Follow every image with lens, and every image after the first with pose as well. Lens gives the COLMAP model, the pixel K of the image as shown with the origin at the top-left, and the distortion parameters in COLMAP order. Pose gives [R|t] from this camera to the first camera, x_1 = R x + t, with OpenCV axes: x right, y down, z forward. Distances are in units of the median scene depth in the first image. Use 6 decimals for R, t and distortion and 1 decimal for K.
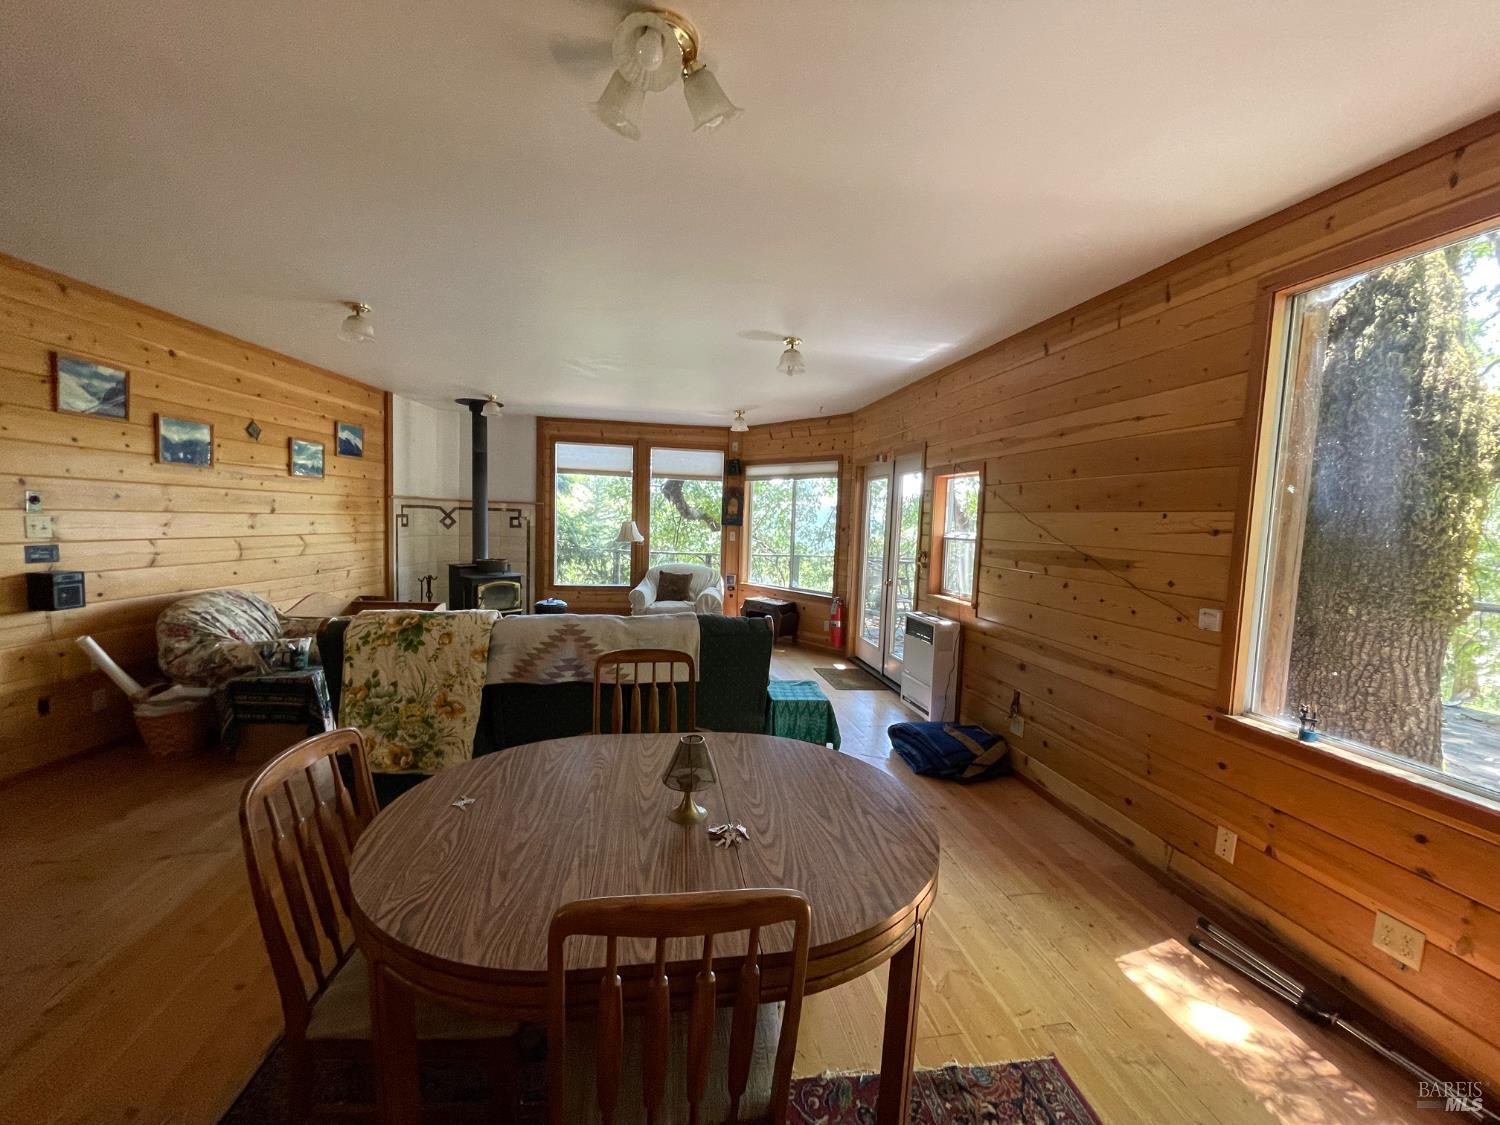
lens RADIAL K [[600.0, 0, 752.8], [0, 600.0, 568.3], [0, 0, 1]] dist [-0.005215, 0.001456]
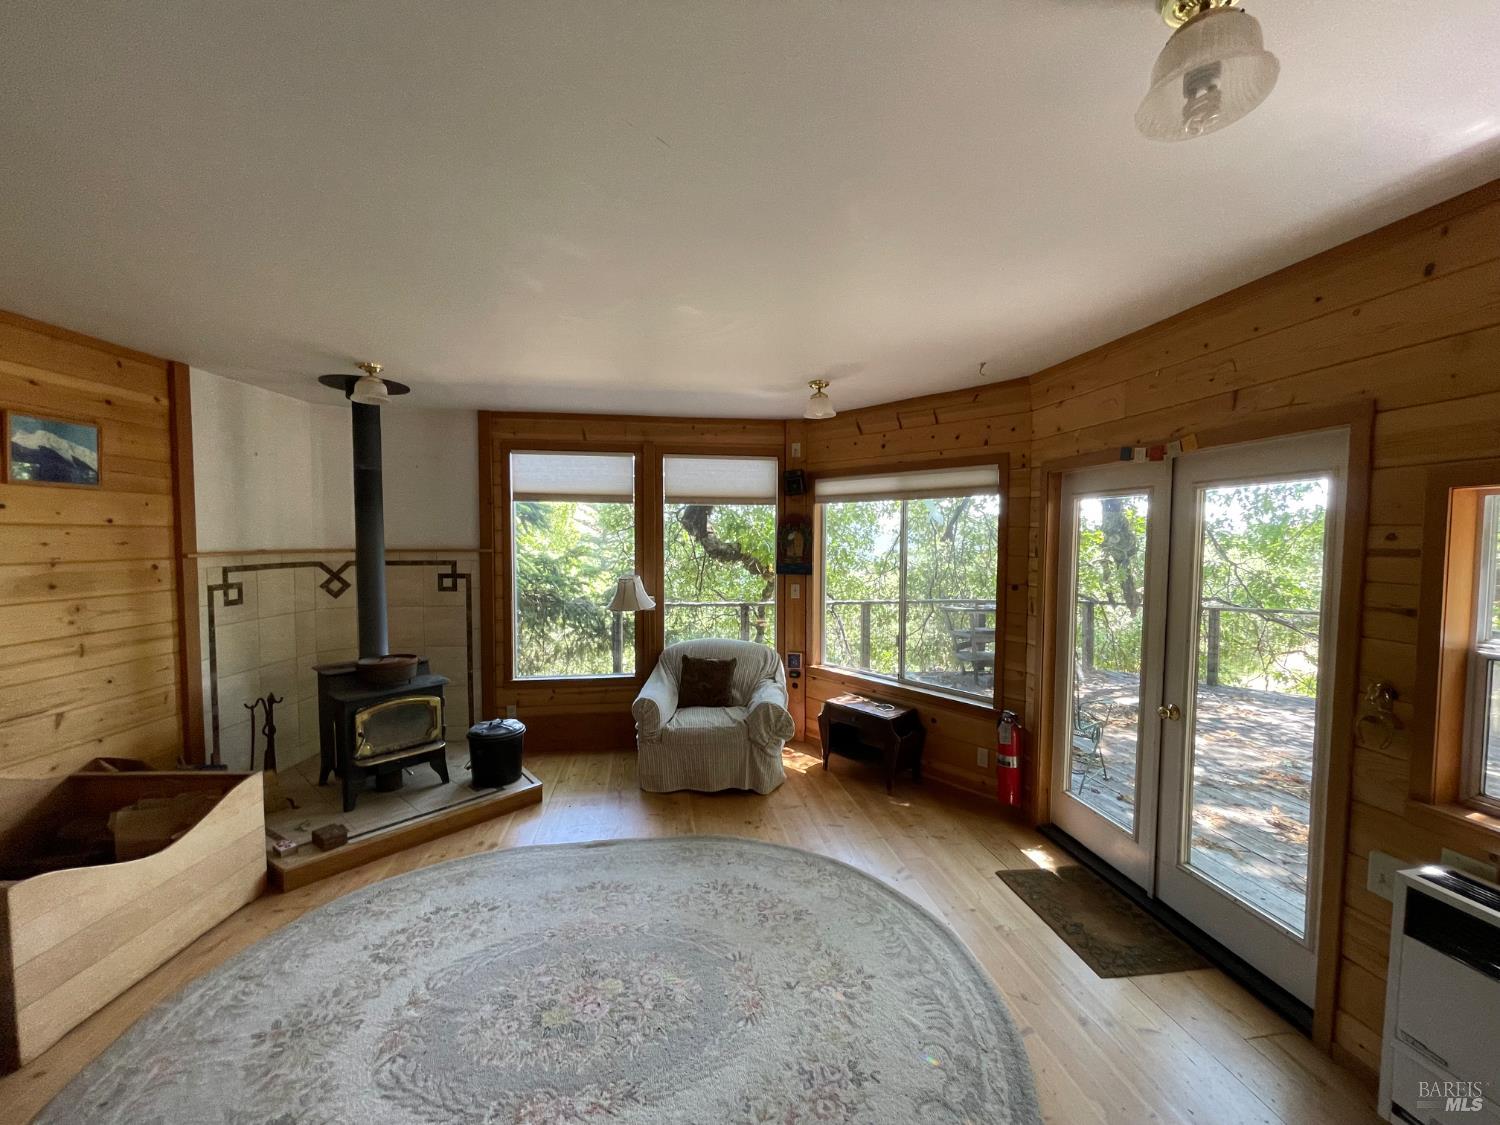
lens RADIAL K [[600.0, 0, 745.6], [0, 600.0, 562.1], [0, 0, 1]] dist [-0.005215, 0.001456]
pose [[0.999211, -0.028428, -0.027735, -0.073209], [0.027356, 0.998892, -0.038284, -0.066951], [0.028793, 0.037495, 0.998882, 0.400724]]
